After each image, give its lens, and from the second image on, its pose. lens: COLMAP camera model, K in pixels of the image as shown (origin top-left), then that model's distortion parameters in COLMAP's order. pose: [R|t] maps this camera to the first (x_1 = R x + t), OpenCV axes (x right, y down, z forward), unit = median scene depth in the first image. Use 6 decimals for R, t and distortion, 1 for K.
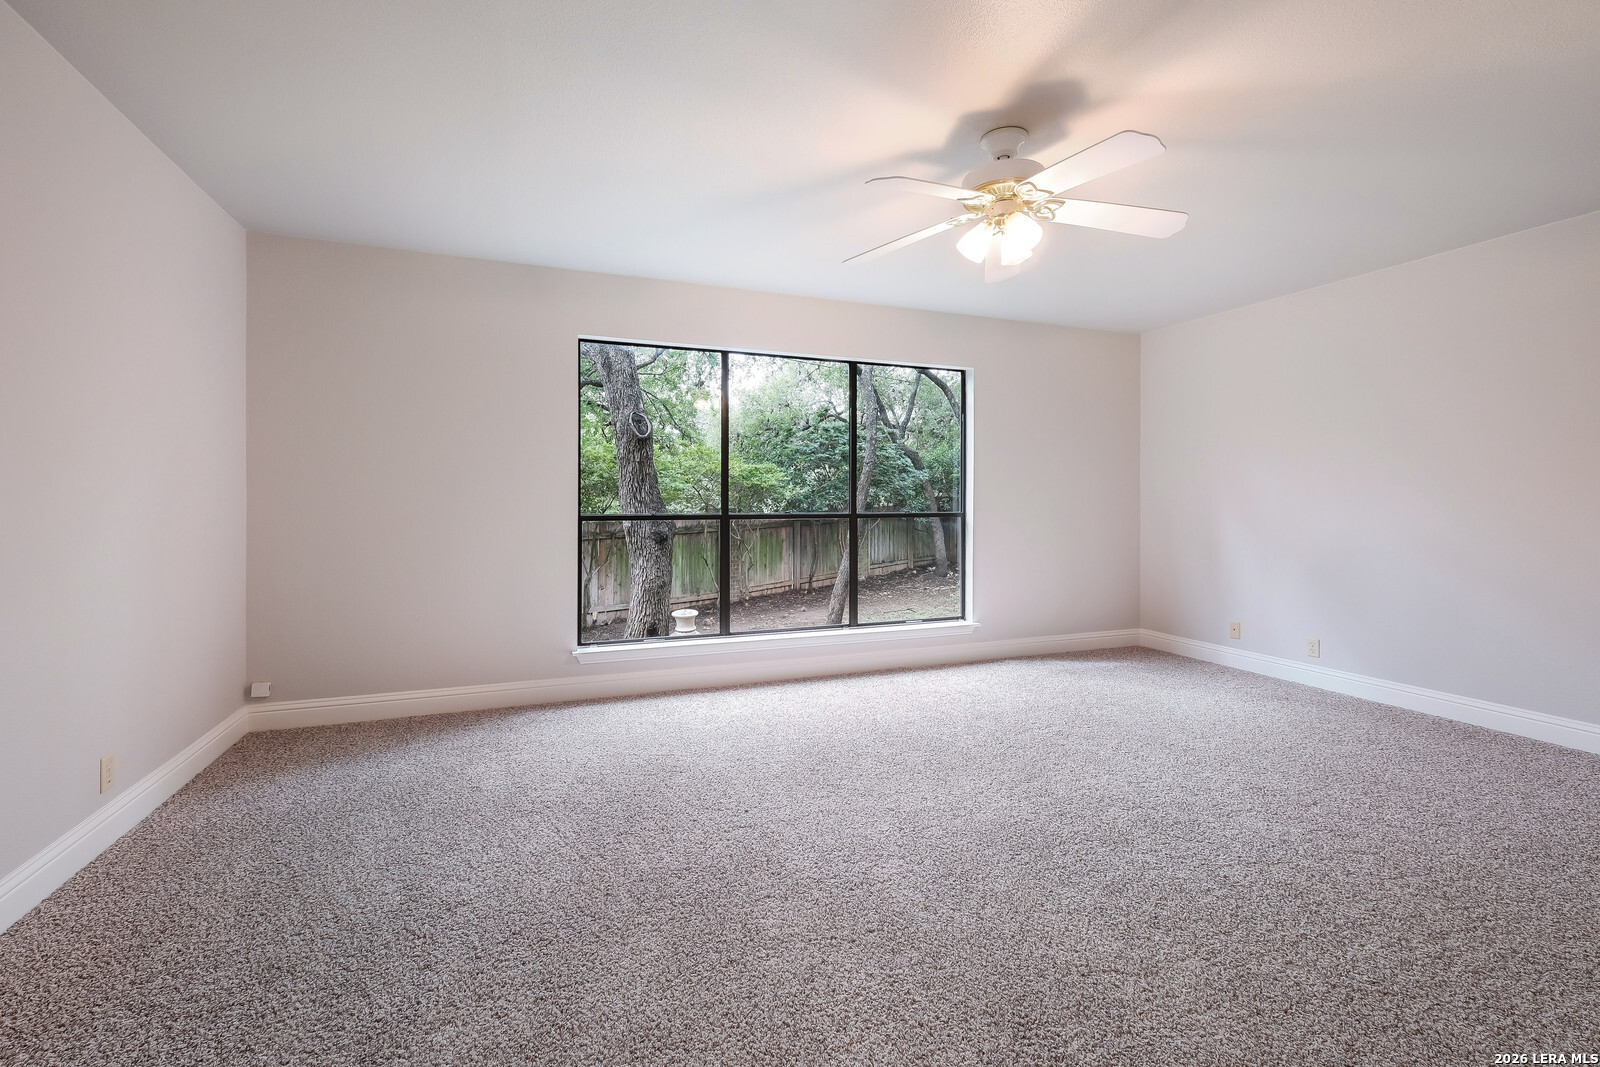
lens RADIAL K [[685.0, 0, 793.5], [0, 685.0, 508.8], [0, 0, 1]] dist [0.007498, -0.000250]
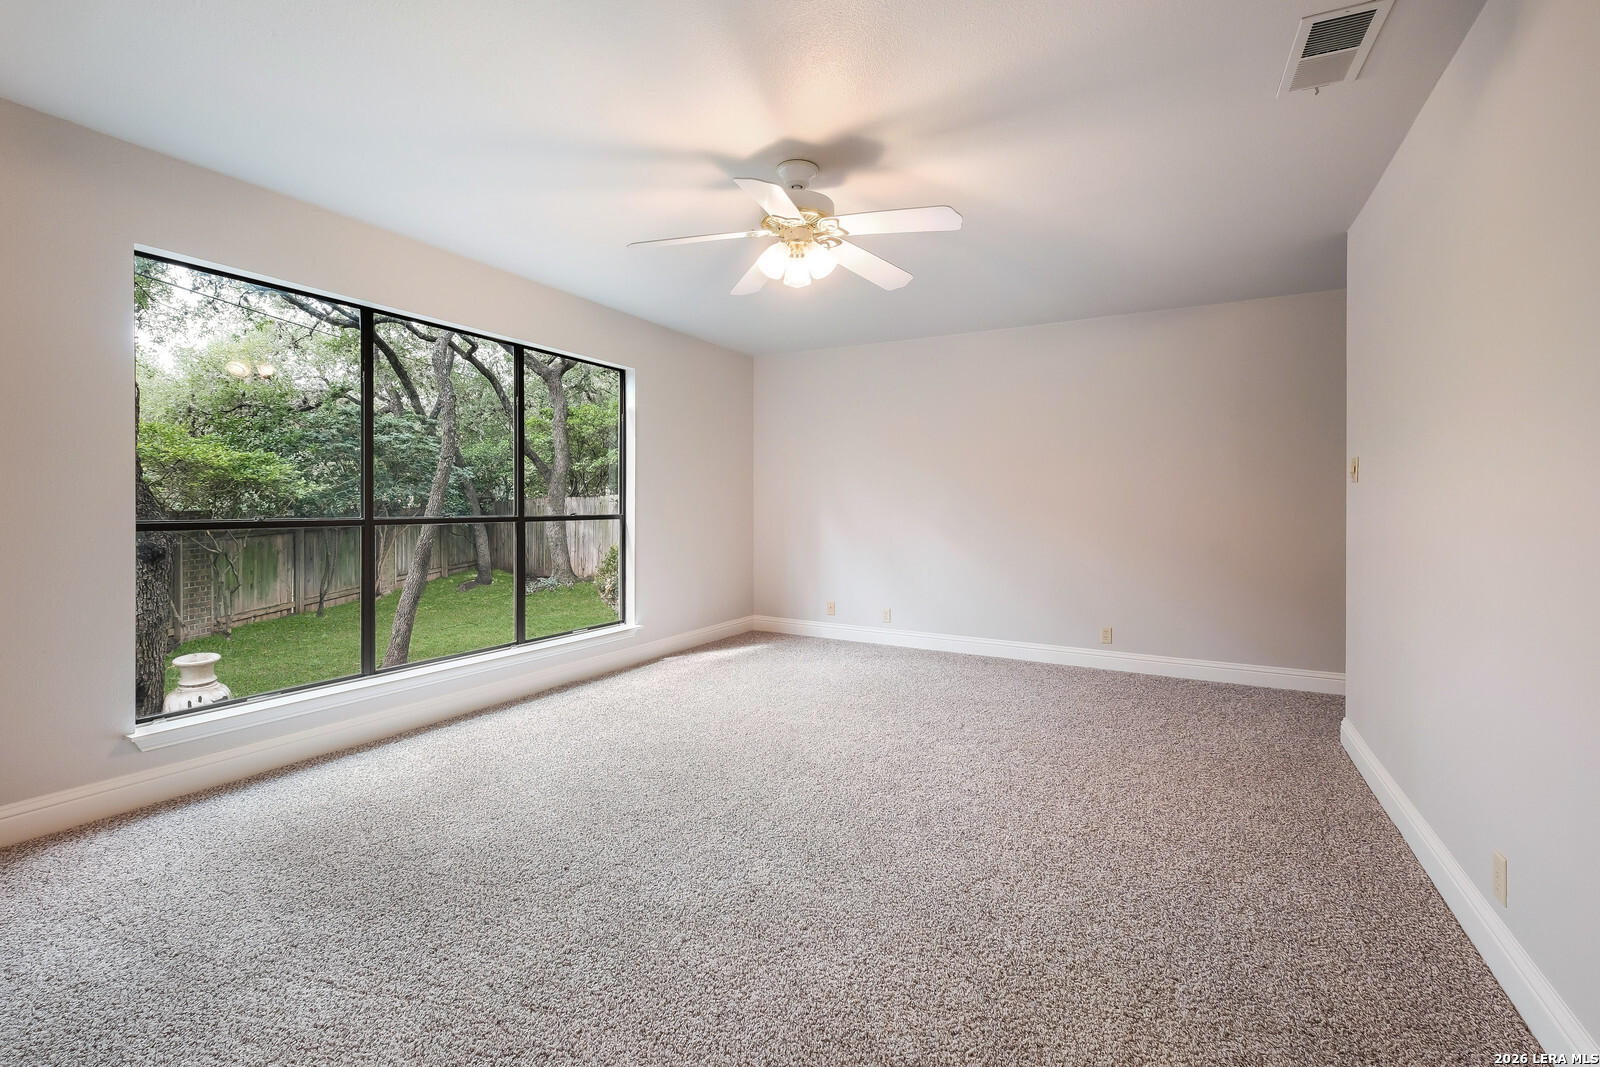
lens RADIAL K [[692.2, 0, 794.2], [0, 692.2, 510.4], [0, 0, 1]] dist [-0.000248, -0.000753]
pose [[0.771925, -0.003420, 0.635705, -0.205967], [0.002881, 0.999994, 0.001880, -0.001519], [-0.635707, 0.000380, 0.771930, 0.083669]]
